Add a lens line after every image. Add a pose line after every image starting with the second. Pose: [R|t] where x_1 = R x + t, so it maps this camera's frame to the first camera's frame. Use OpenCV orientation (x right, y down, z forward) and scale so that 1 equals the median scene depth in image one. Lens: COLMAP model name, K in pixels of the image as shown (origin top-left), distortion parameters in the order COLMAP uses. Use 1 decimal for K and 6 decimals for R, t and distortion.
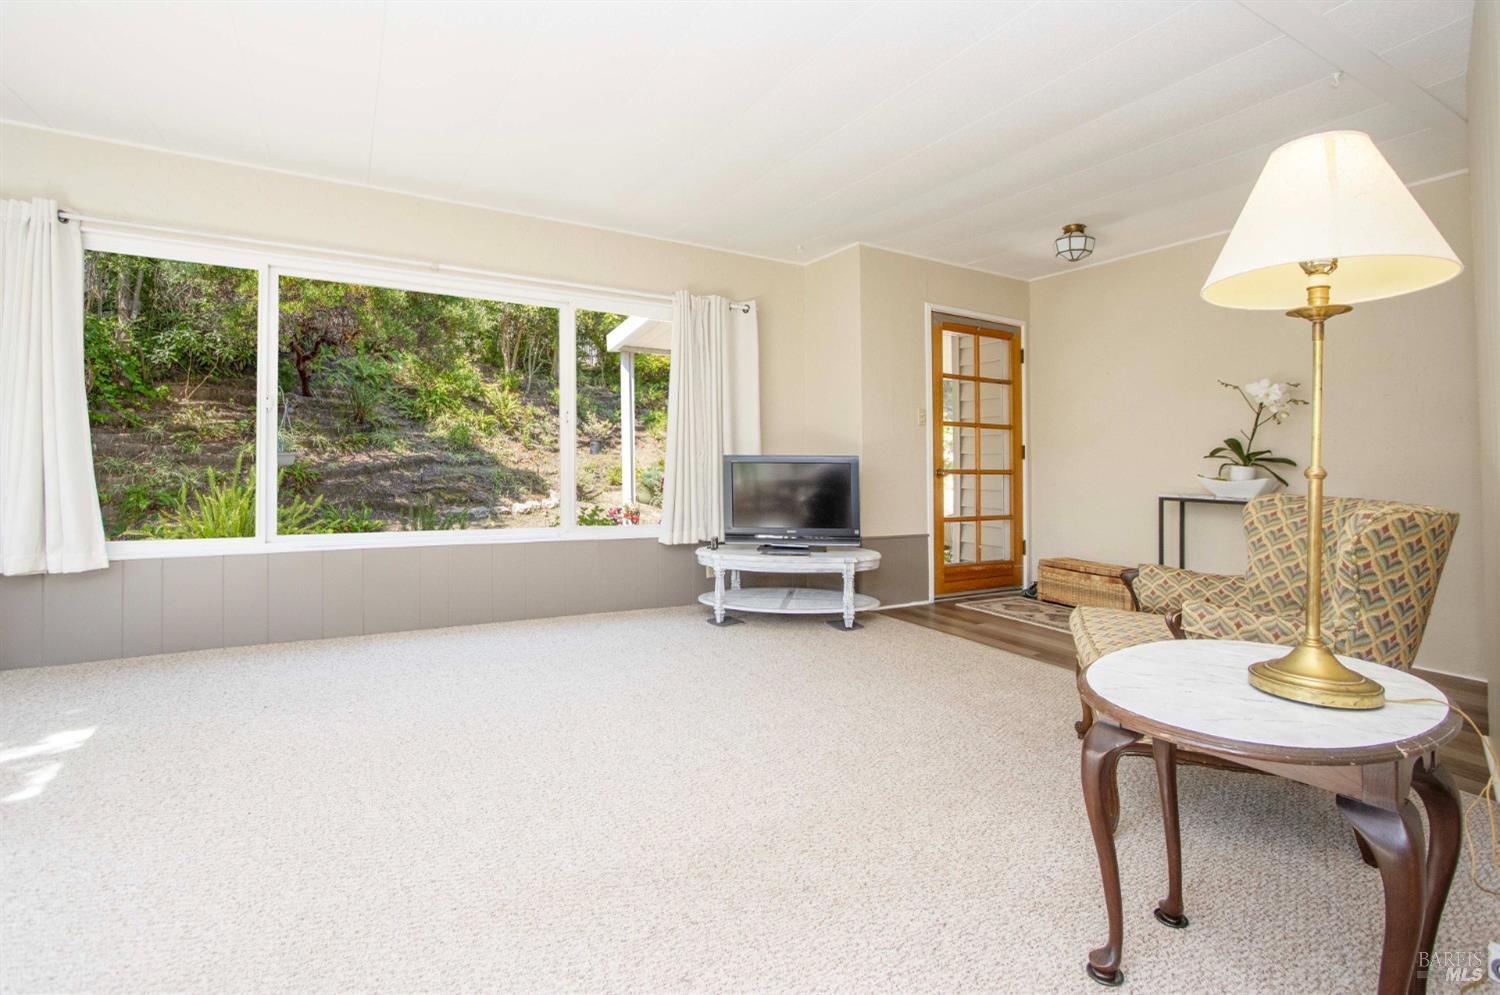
lens RADIAL K [[730.6, 0, 747.8], [0, 730.6, 453.1], [0, 0, 1]] dist [-0.002194, -0.000139]
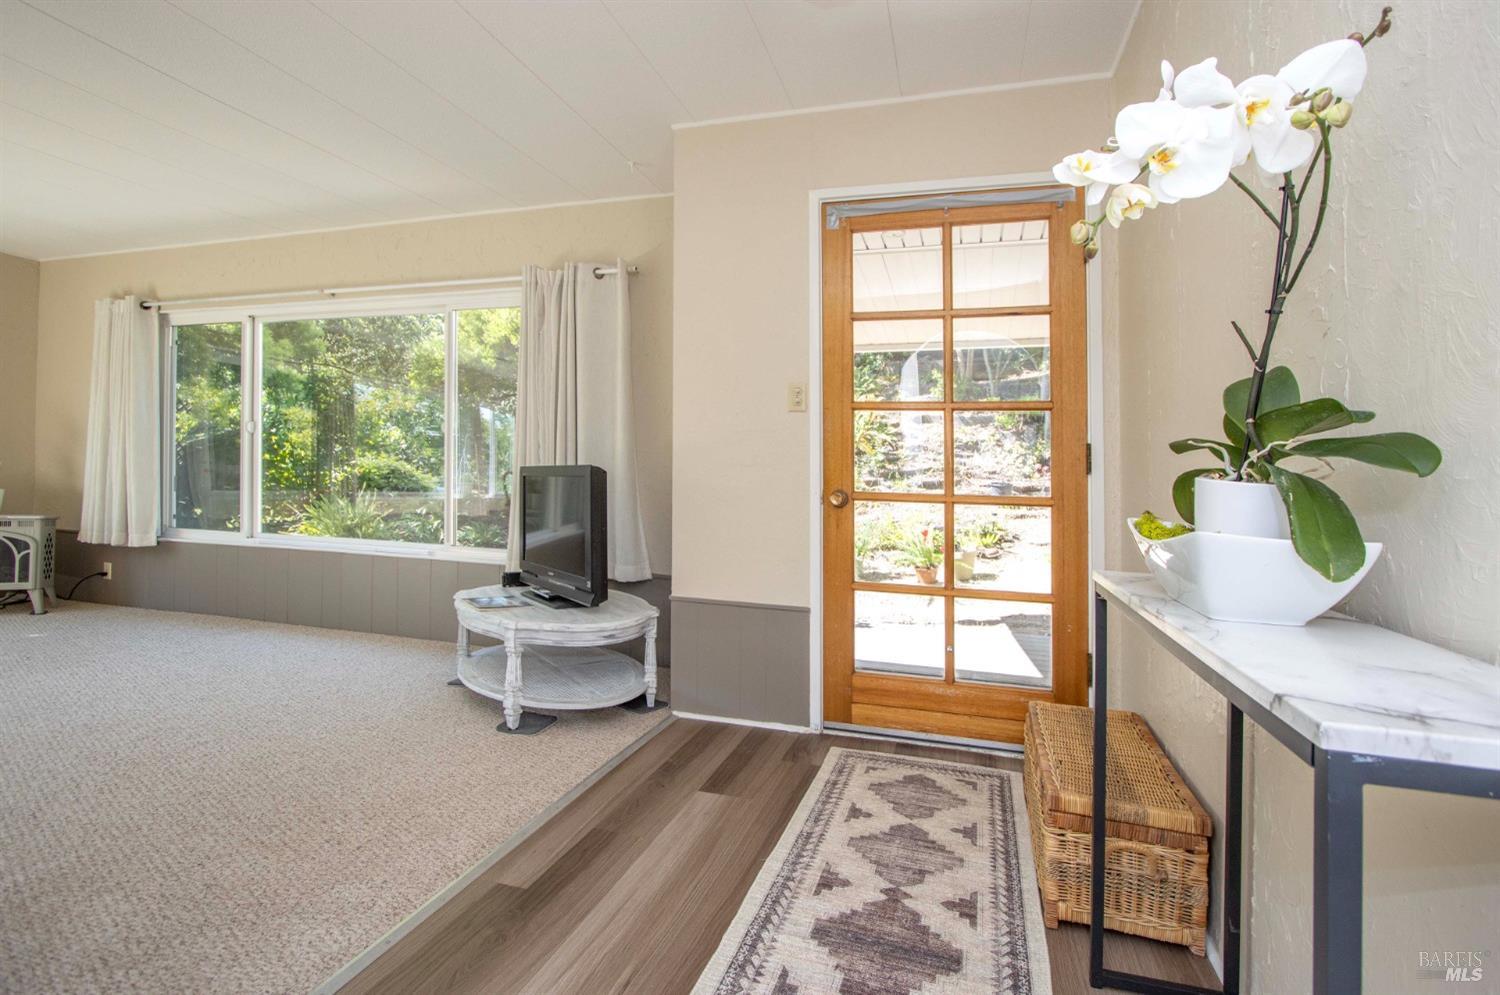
lens RADIAL K [[719.1, 0, 776.1], [0, 719.1, 482.5], [0, 0, 1]] dist [-0.010626, 0.000357]
pose [[0.680844, -0.002159, -0.732425, 0.750845], [-0.011163, 0.999849, -0.013324, 0.029617], [0.732343, 0.017248, 0.680717, 0.729500]]
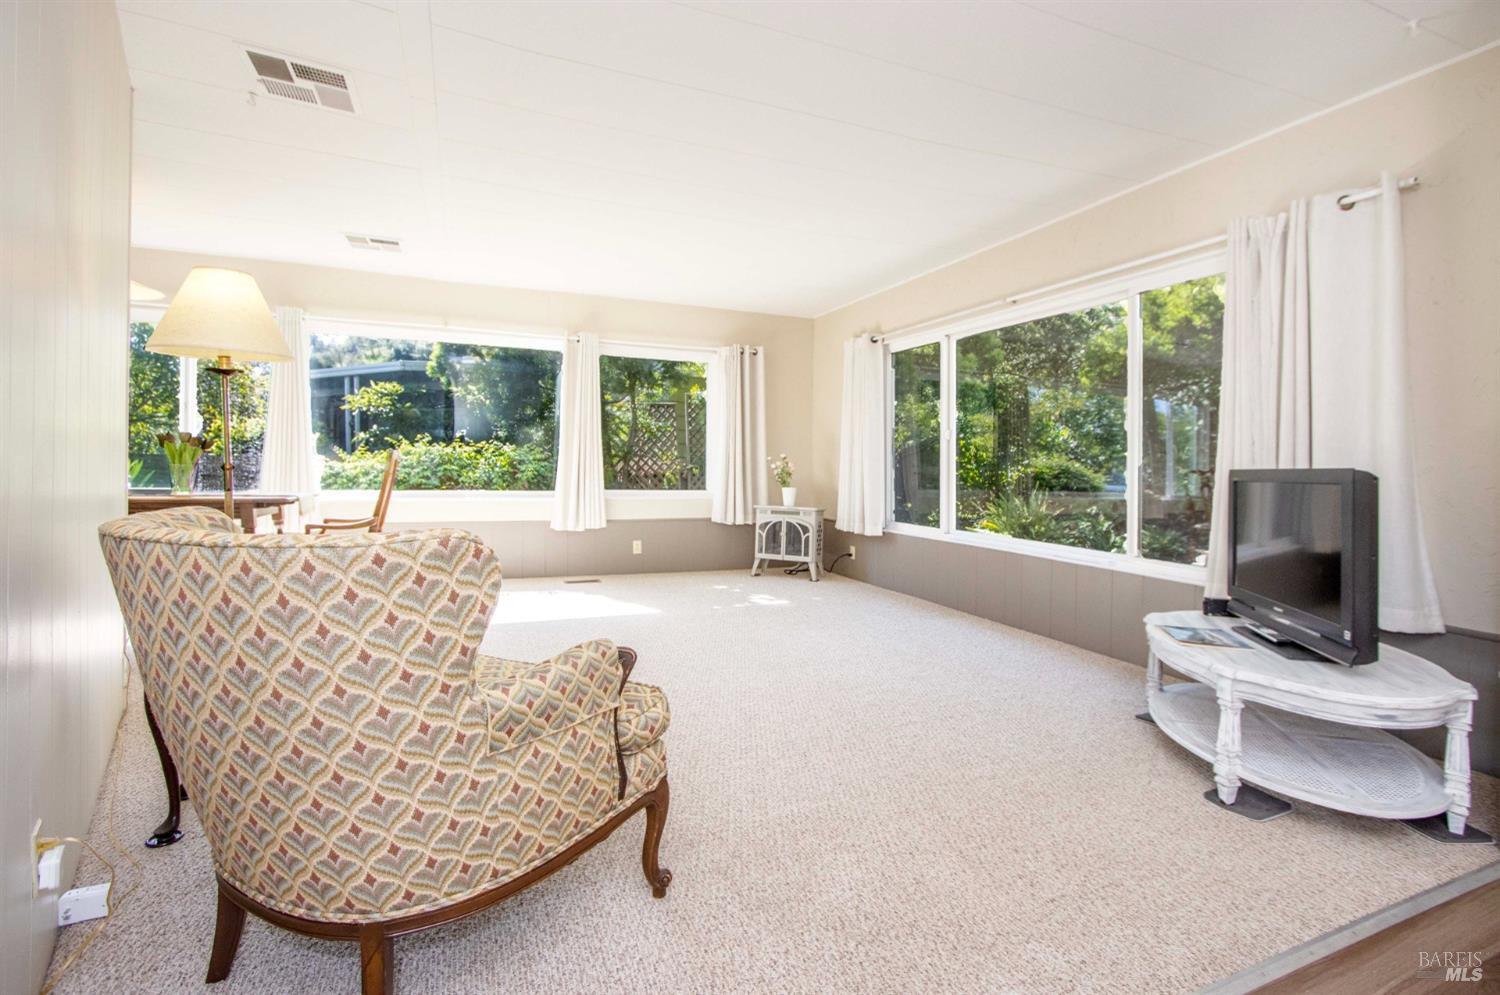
lens RADIAL K [[719.1, 0, 776.1], [0, 719.1, 482.5], [0, 0, 1]] dist [-0.010626, 0.000357]
pose [[-0.113403, 0.002929, -0.993545, 0.665661], [-0.015250, 0.999873, 0.004689, 0.020511], [0.993432, 0.015683, -0.113344, 0.733780]]
